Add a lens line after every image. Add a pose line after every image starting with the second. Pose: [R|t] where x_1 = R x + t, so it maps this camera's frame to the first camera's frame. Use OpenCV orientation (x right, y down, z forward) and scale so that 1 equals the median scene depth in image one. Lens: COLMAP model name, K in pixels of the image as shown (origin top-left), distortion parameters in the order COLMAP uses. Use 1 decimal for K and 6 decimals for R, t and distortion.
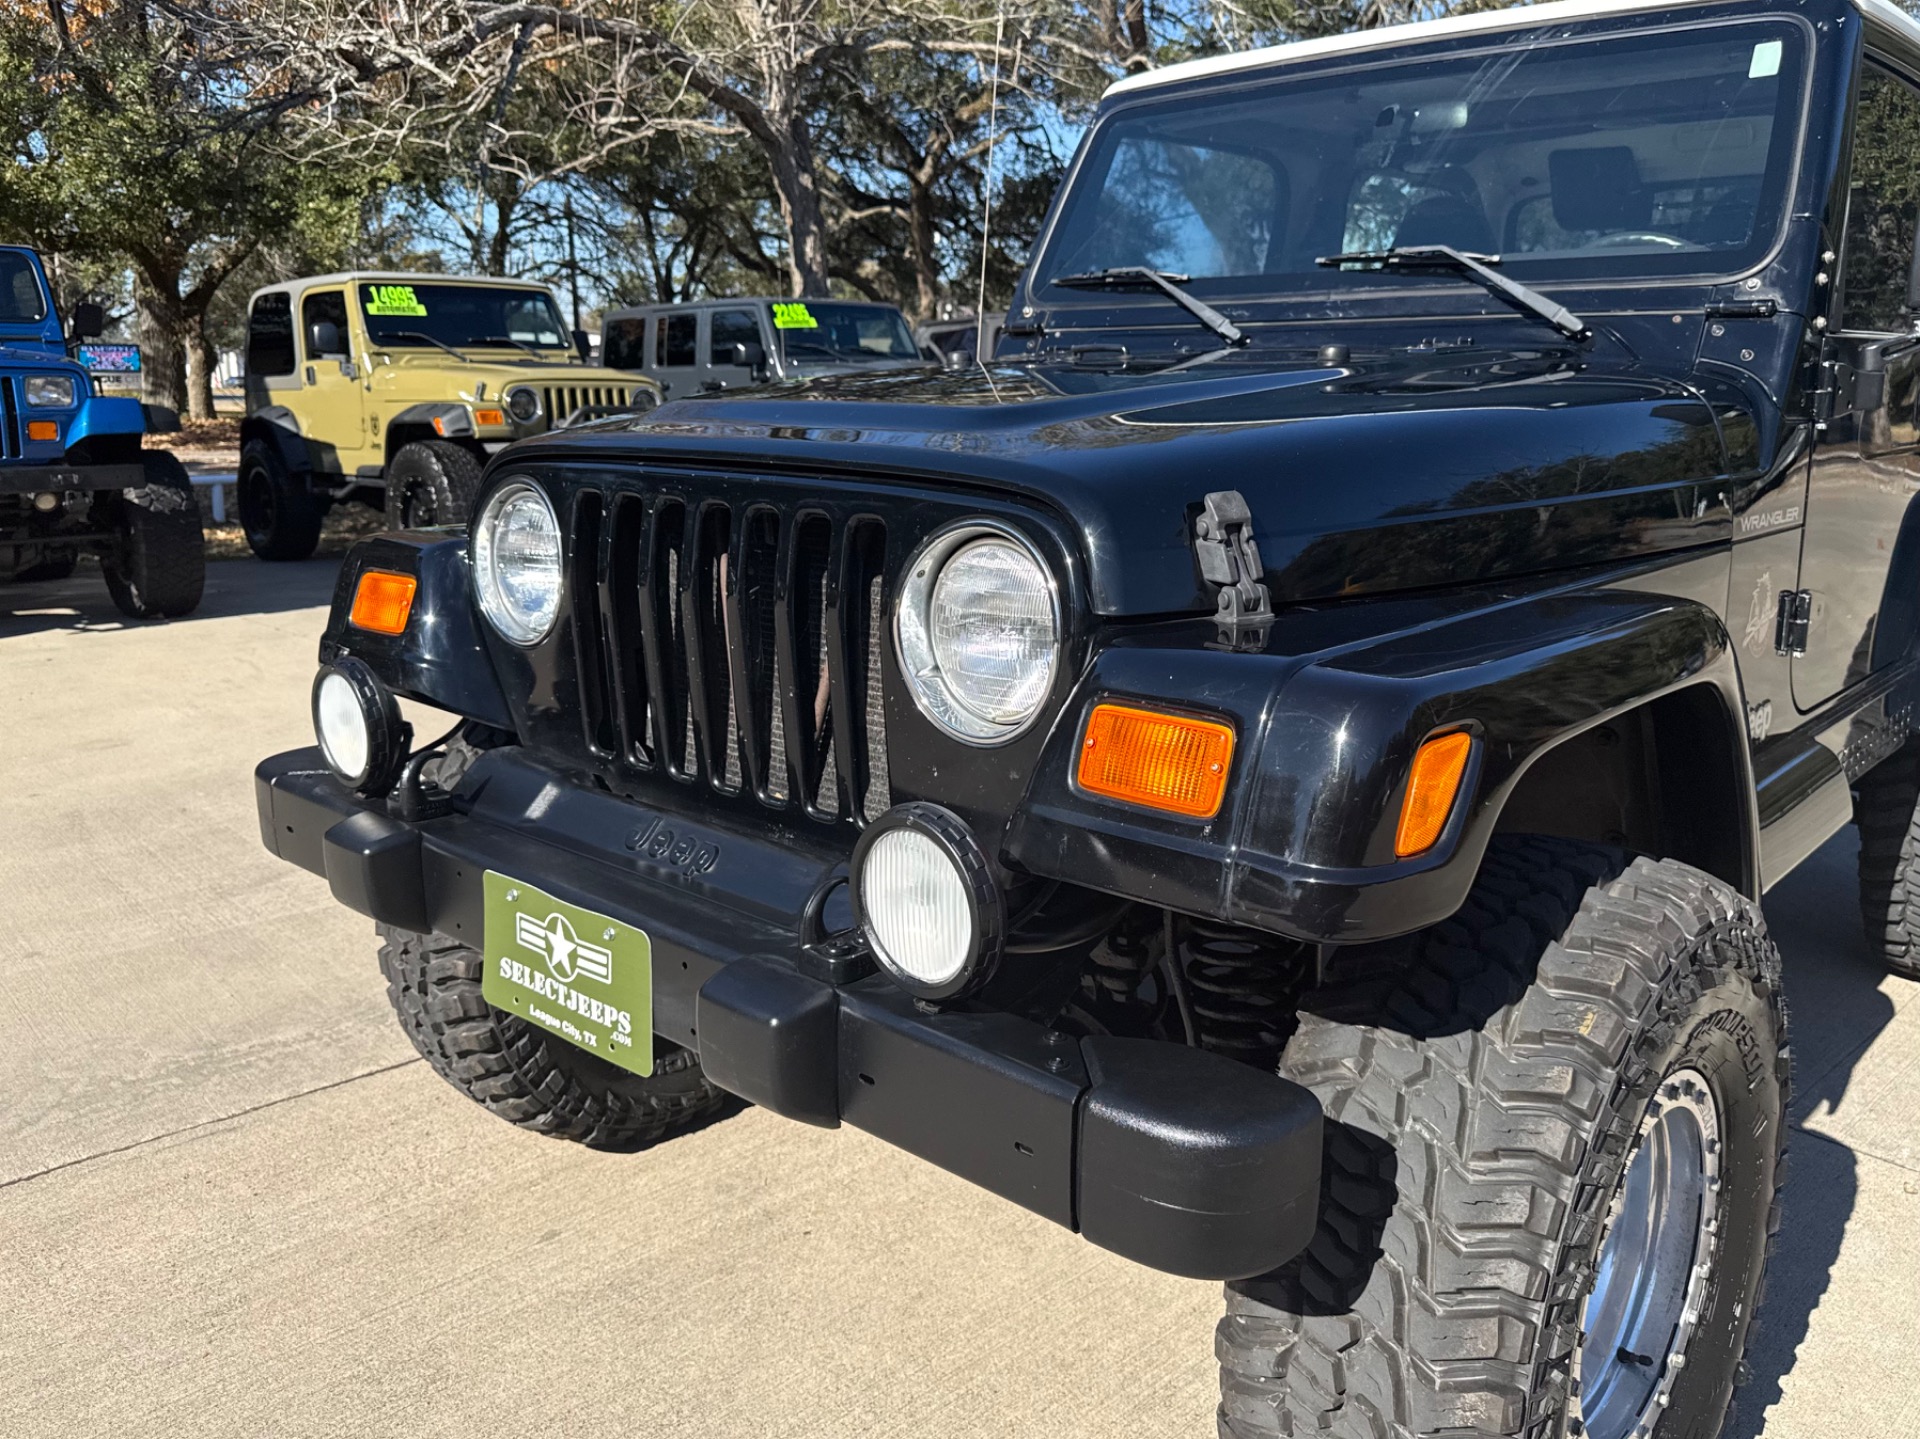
lens RADIAL K [[1434.8, 0, 1090.8], [0, 1434.8, 603.1], [0, 0, 1]] dist [0.034203, -0.043839]
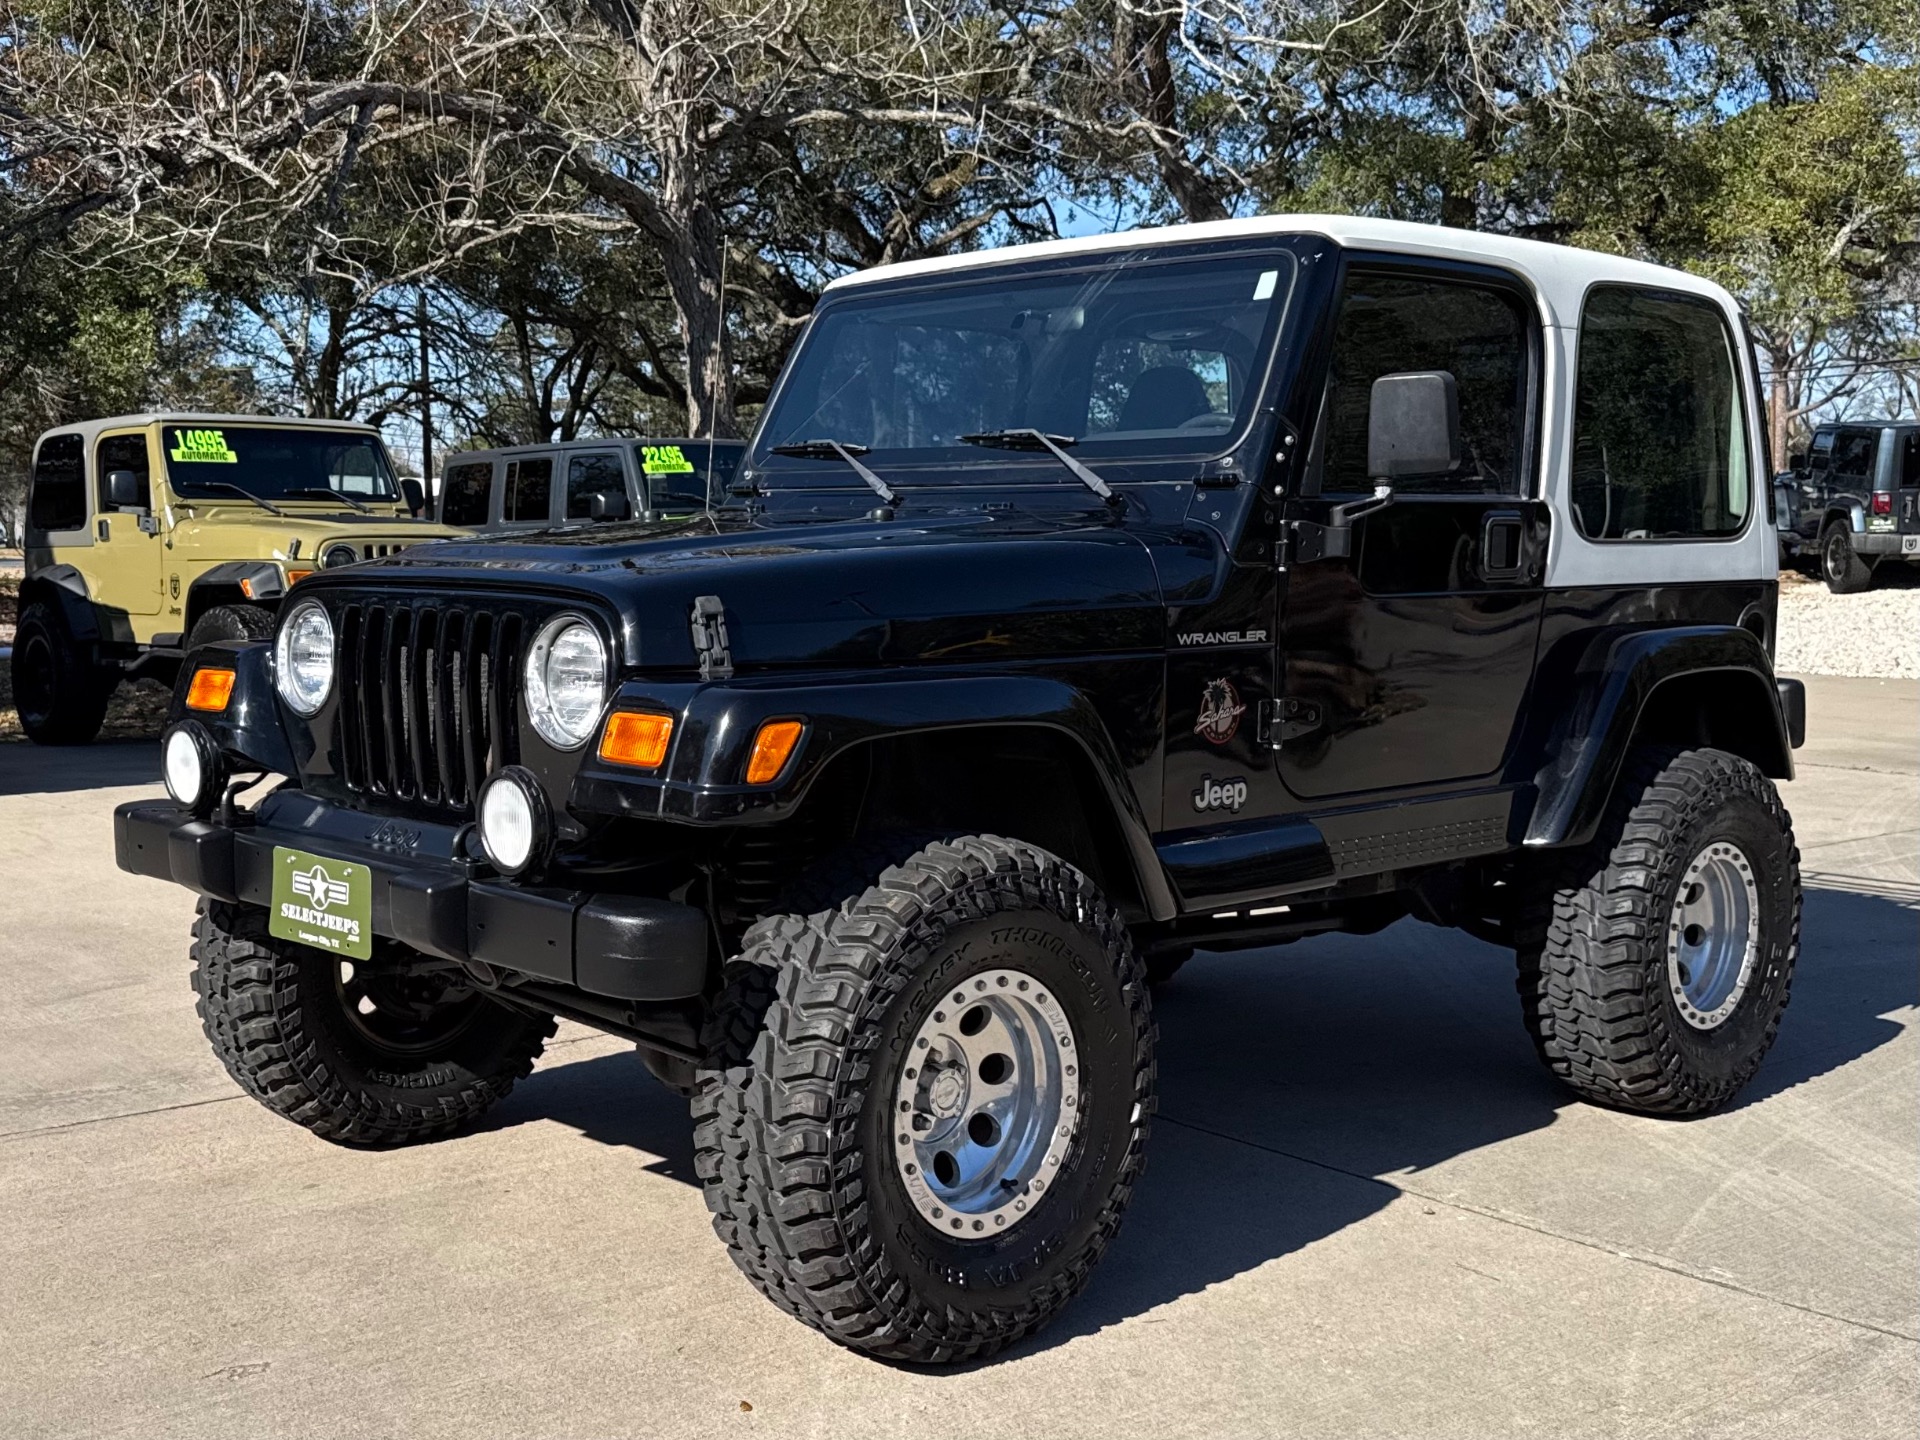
lens RADIAL K [[2175.9, 0, 978.4], [0, 2175.9, 713.7], [0, 0, 1]] dist [0.094400, 0.000000]
pose [[0.995167, 0.008475, -0.097833, 0.352008], [-0.015768, 0.997133, -0.074014, 0.130298], [0.096925, 0.075199, 0.992447, -0.801502]]
